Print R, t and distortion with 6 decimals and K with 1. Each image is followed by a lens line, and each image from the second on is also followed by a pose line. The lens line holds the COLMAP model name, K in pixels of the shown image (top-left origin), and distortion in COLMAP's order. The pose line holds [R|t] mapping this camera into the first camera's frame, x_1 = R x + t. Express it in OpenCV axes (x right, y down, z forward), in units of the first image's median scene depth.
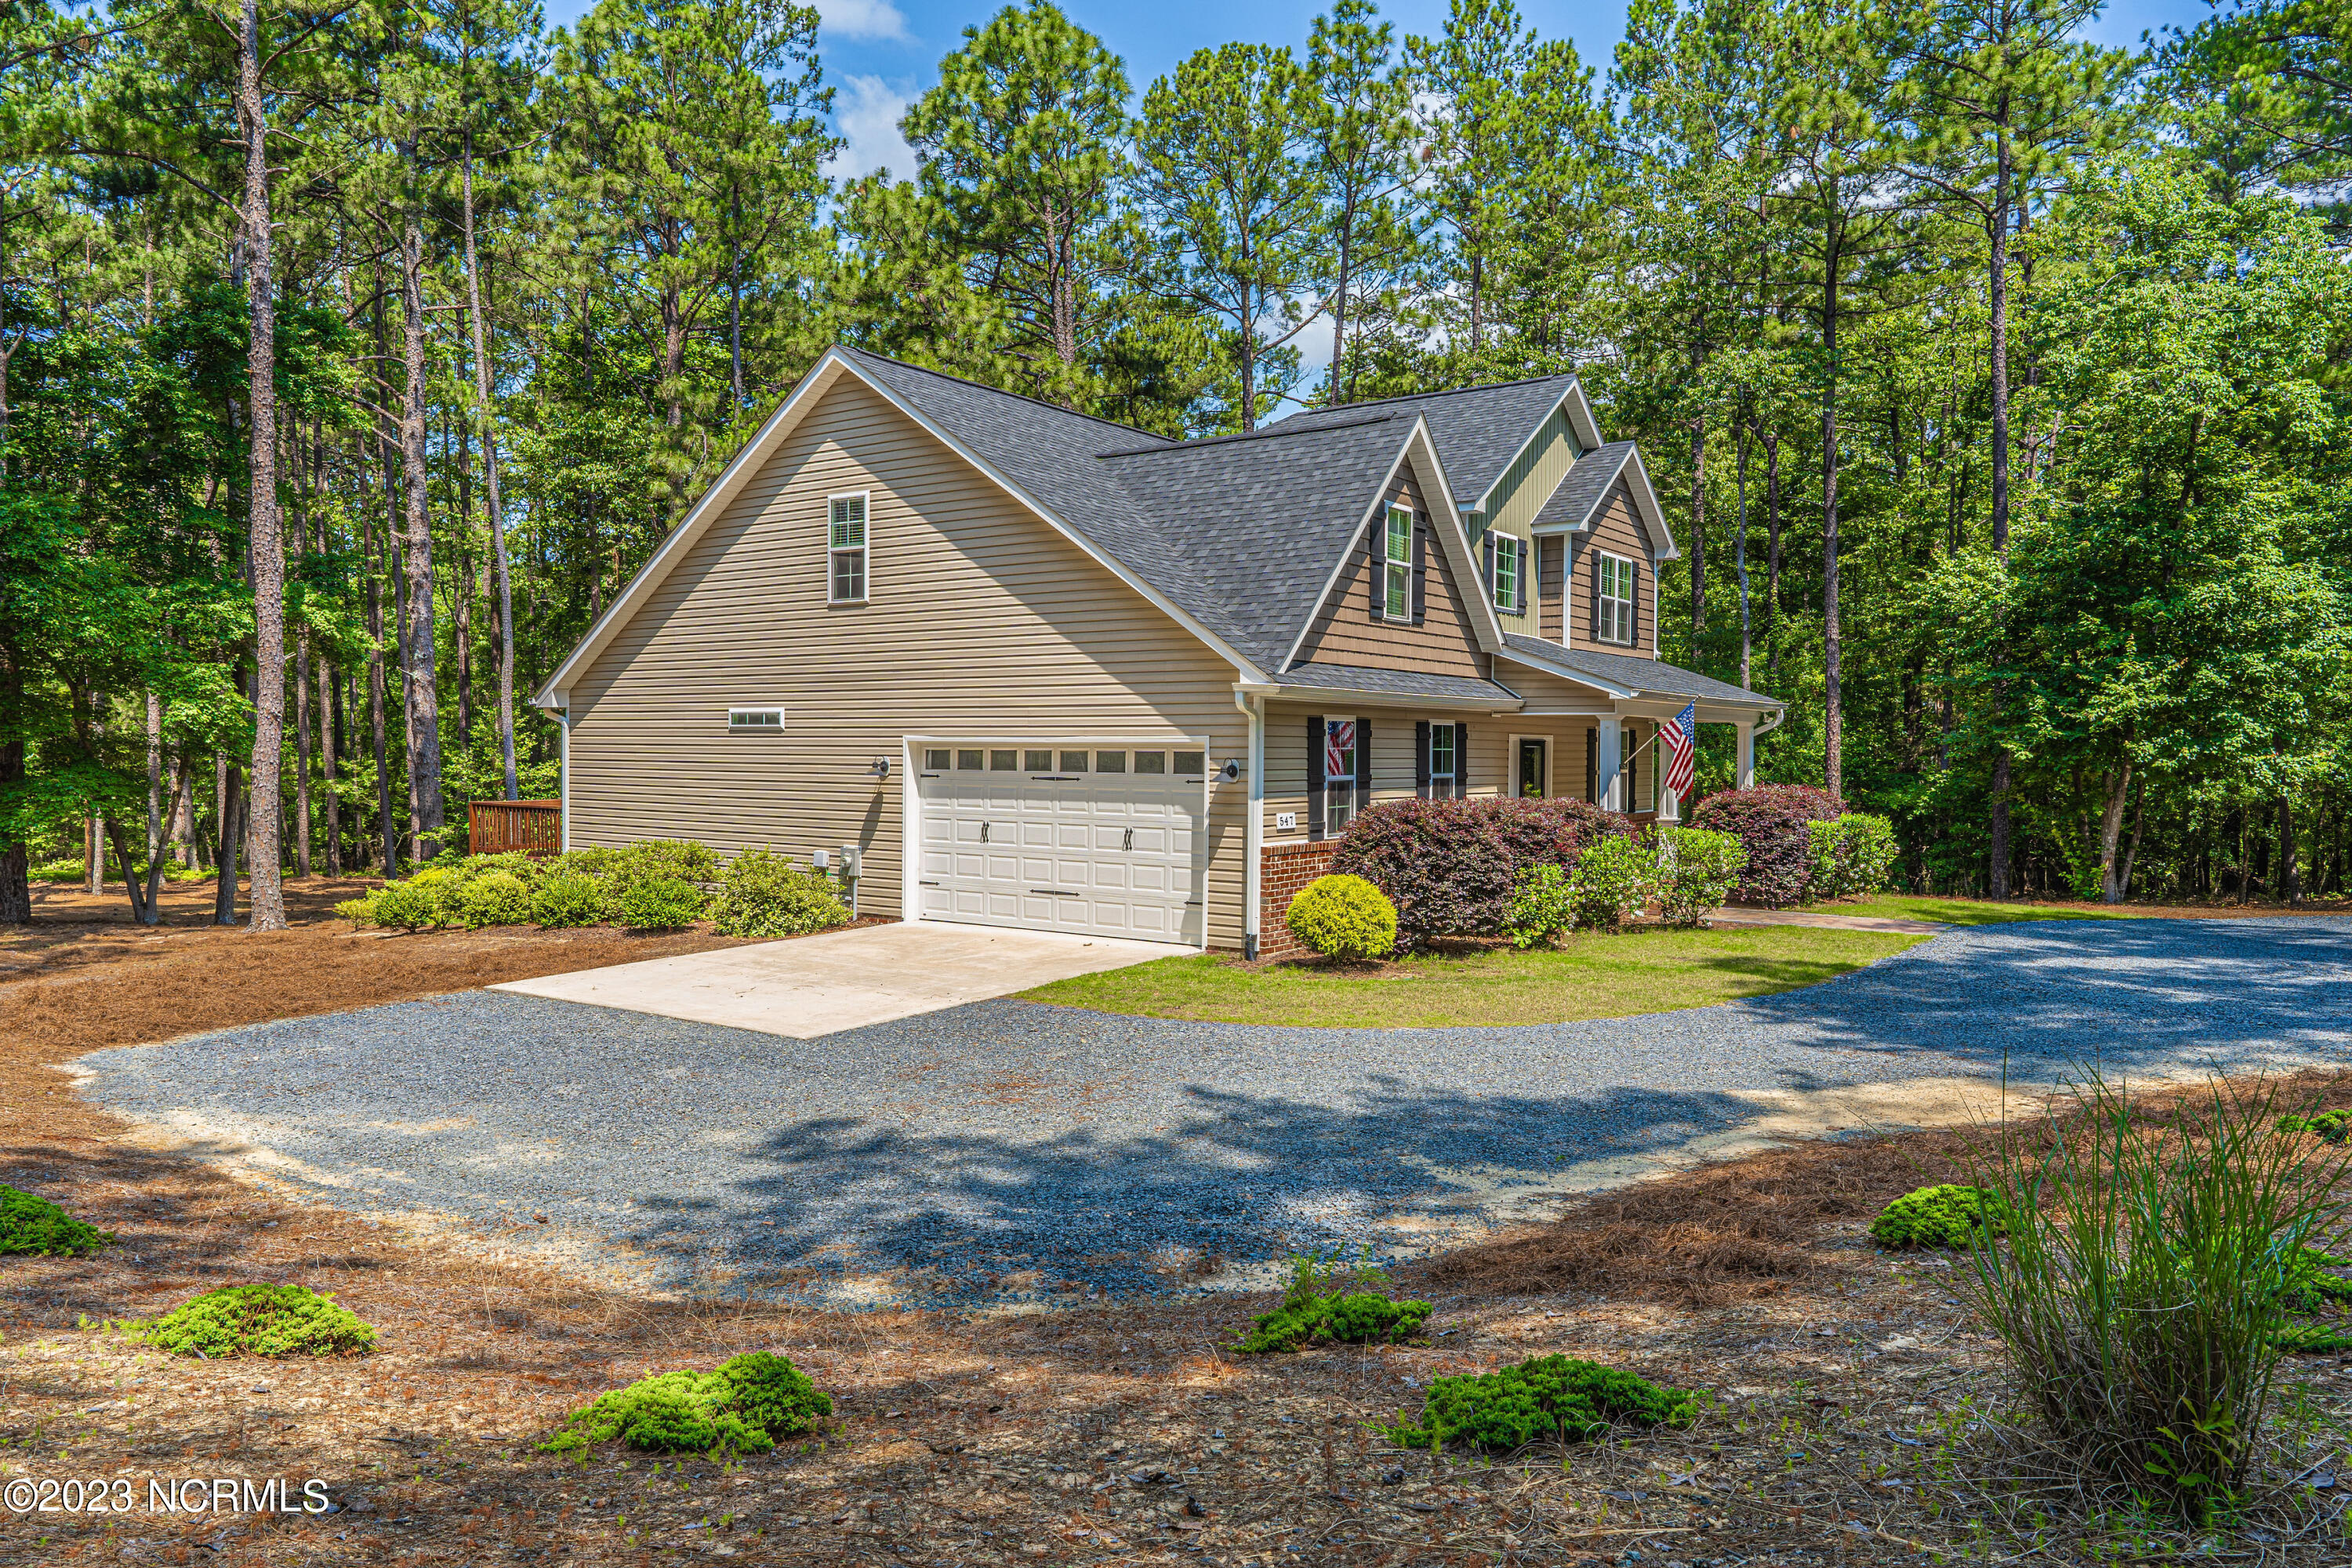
lens RADIAL K [[1560.5, 0, 1157.8], [0, 1560.5, 746.9], [0, 0, 1]] dist [-0.004934, 0.004450]
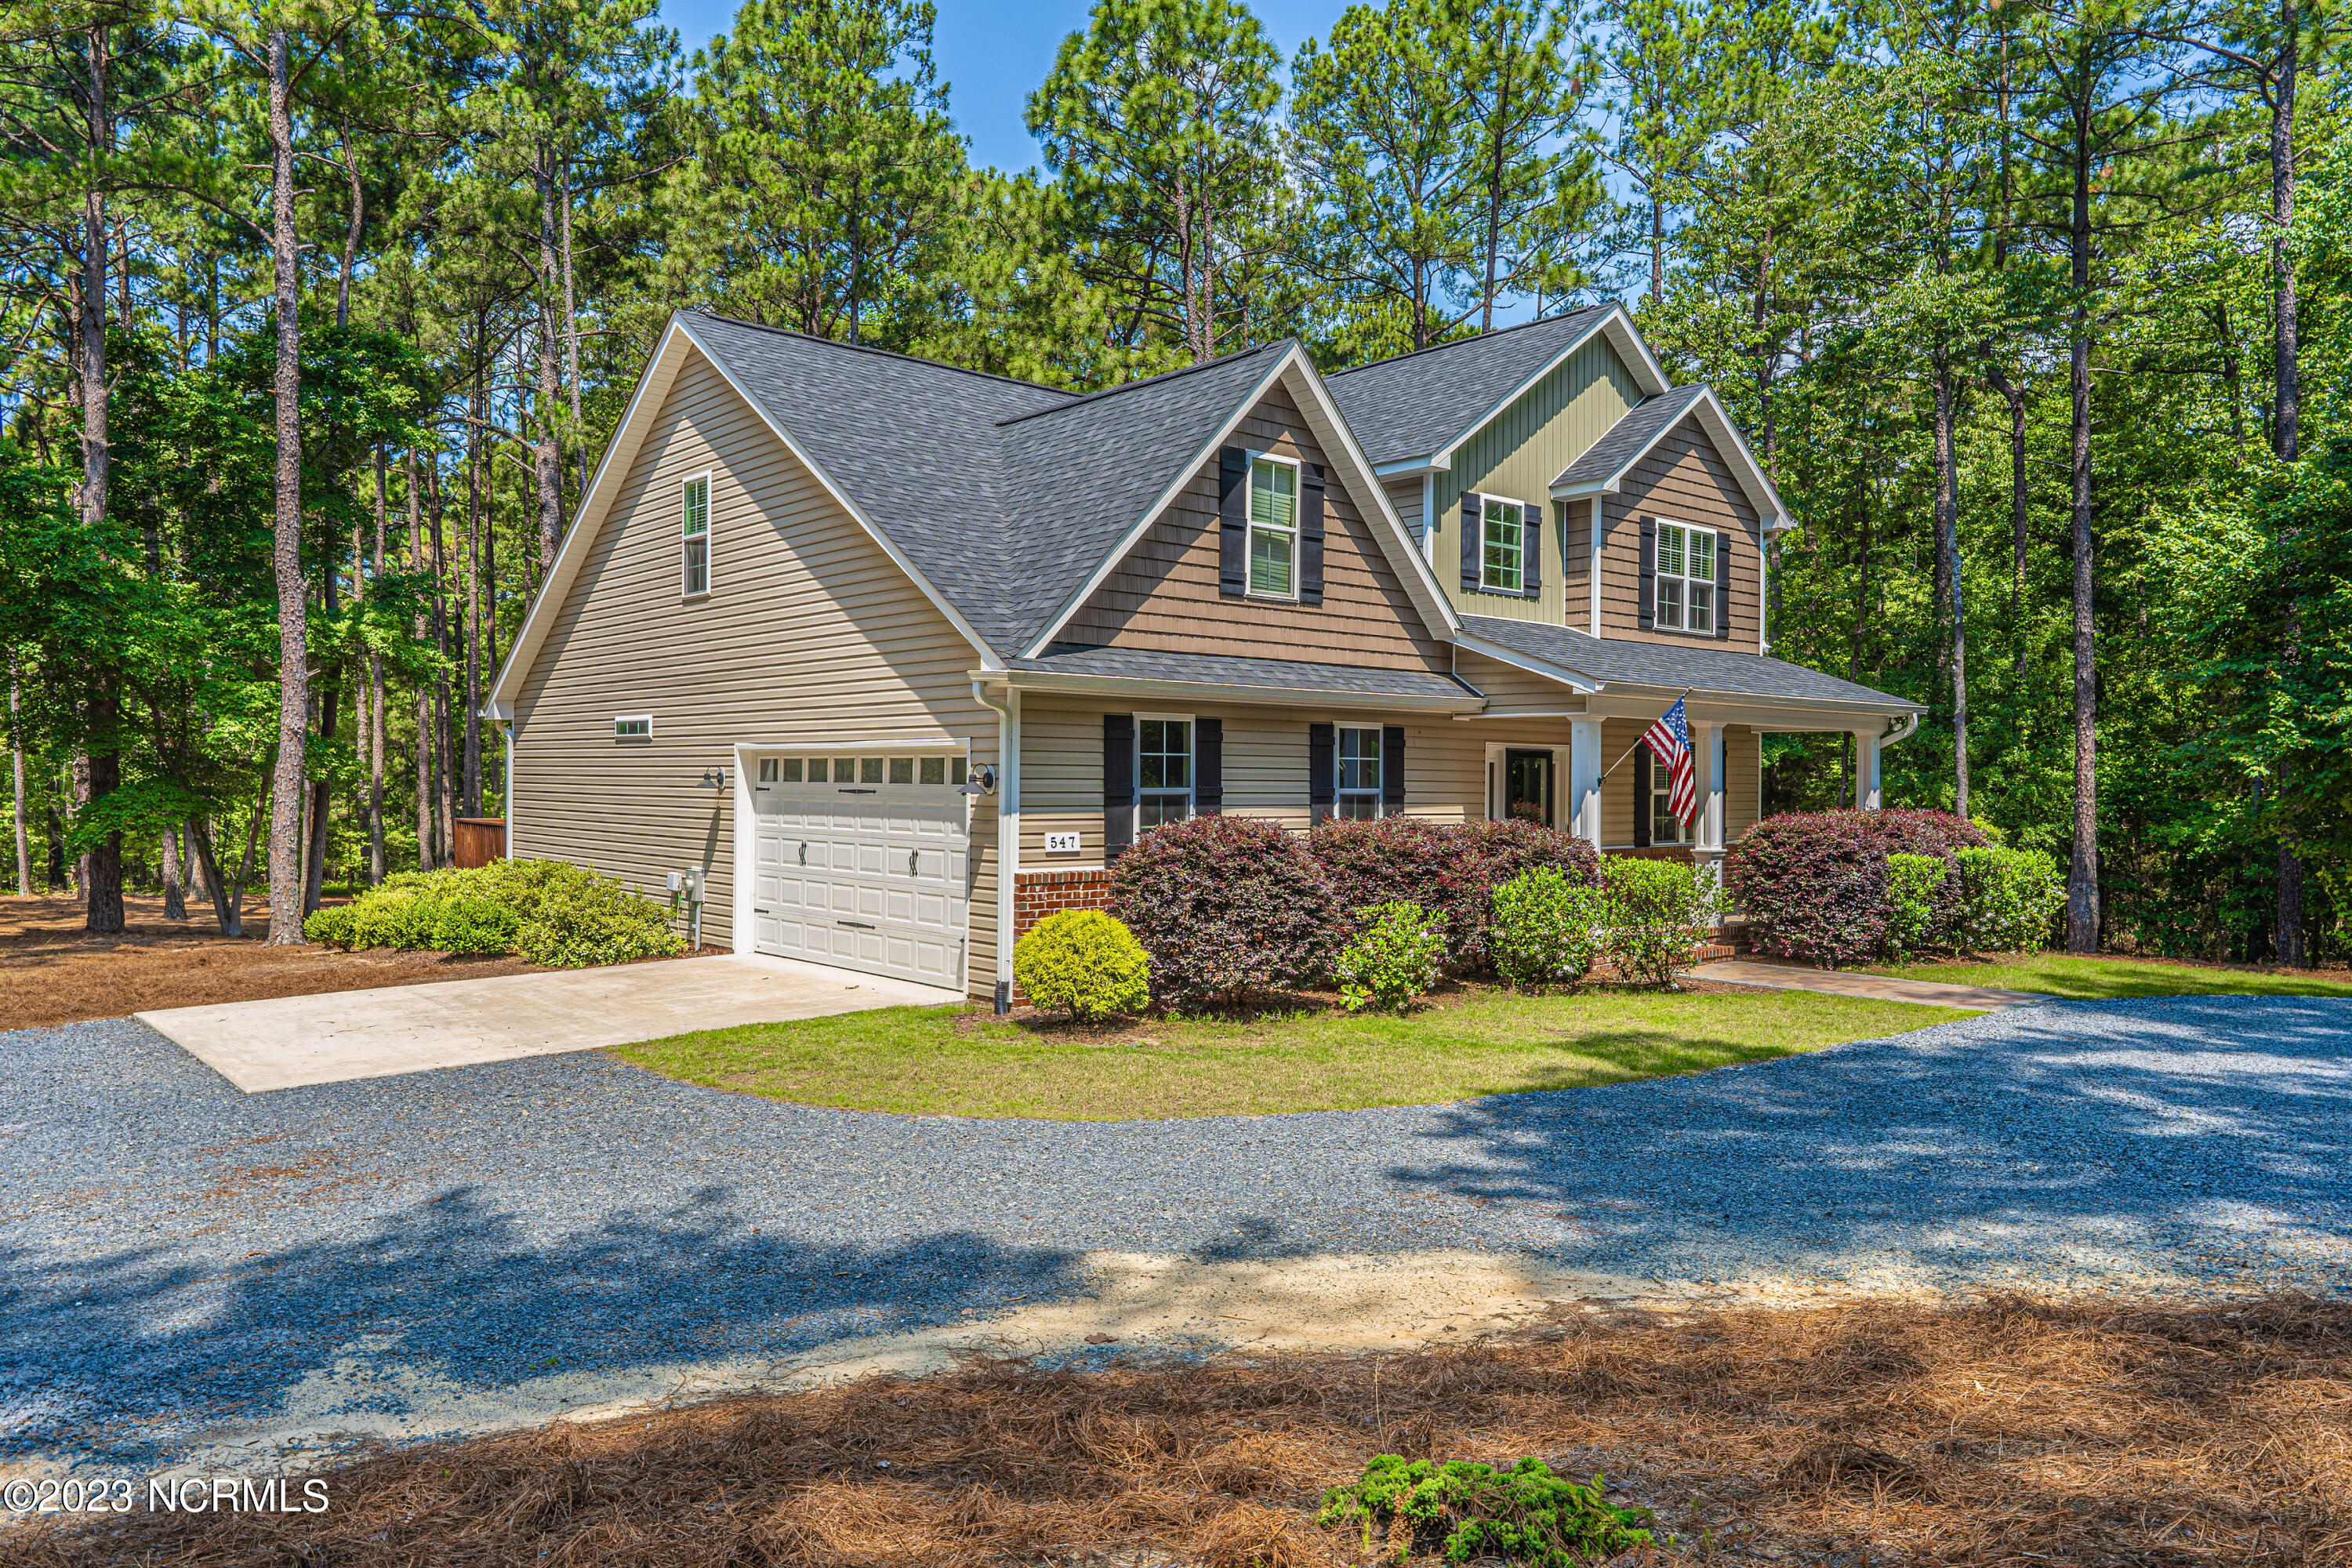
lens RADIAL K [[1560.5, 0, 1158.8], [0, 1560.5, 771.8], [0, 0, 1]] dist [-0.004934, 0.004450]
pose [[0.973228, 0.000586, -0.229842, 0.256347], [-0.001775, 0.999986, -0.004967, 0.012034], [0.229836, 0.005242, 0.973215, 0.179831]]
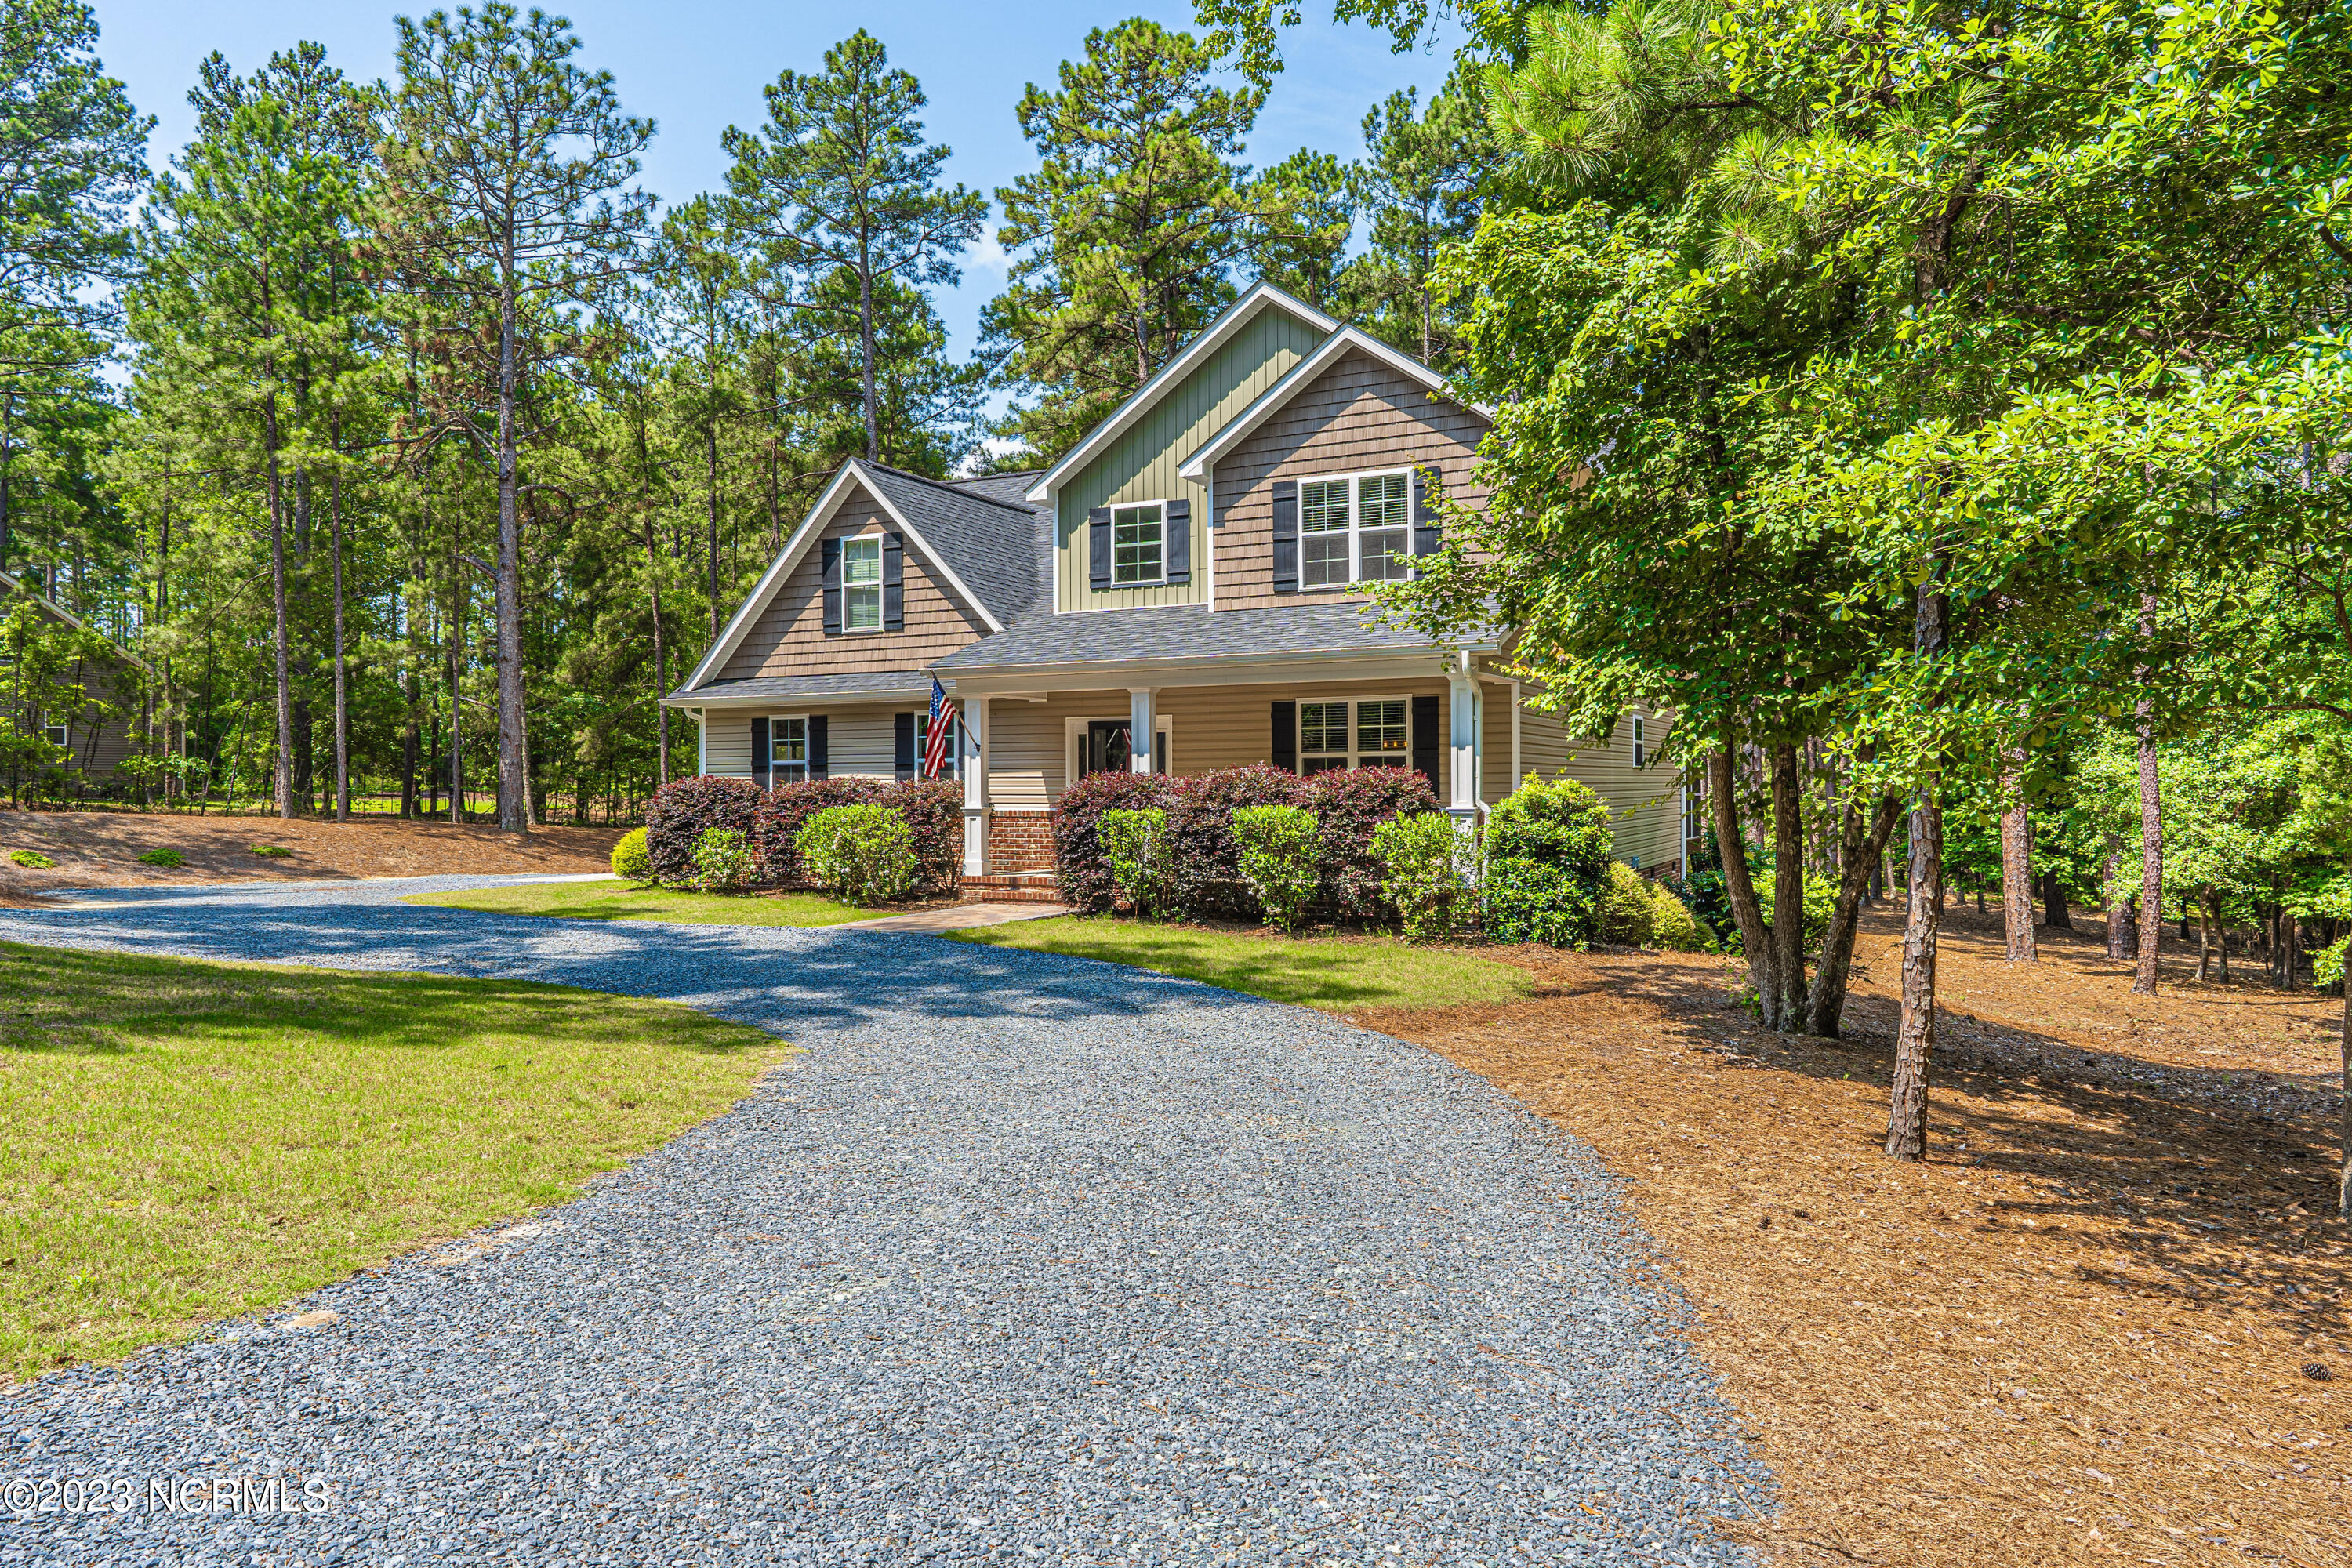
lens RADIAL K [[1560.5, 0, 1175.0], [0, 1560.5, 789.4], [0, 0, 1]] dist [-0.004934, 0.004450]
pose [[0.159056, -0.006871, -0.987246, 1.250268], [0.006829, 0.999960, -0.005859, 0.044482], [0.987246, -0.005810, 0.159097, 0.948000]]
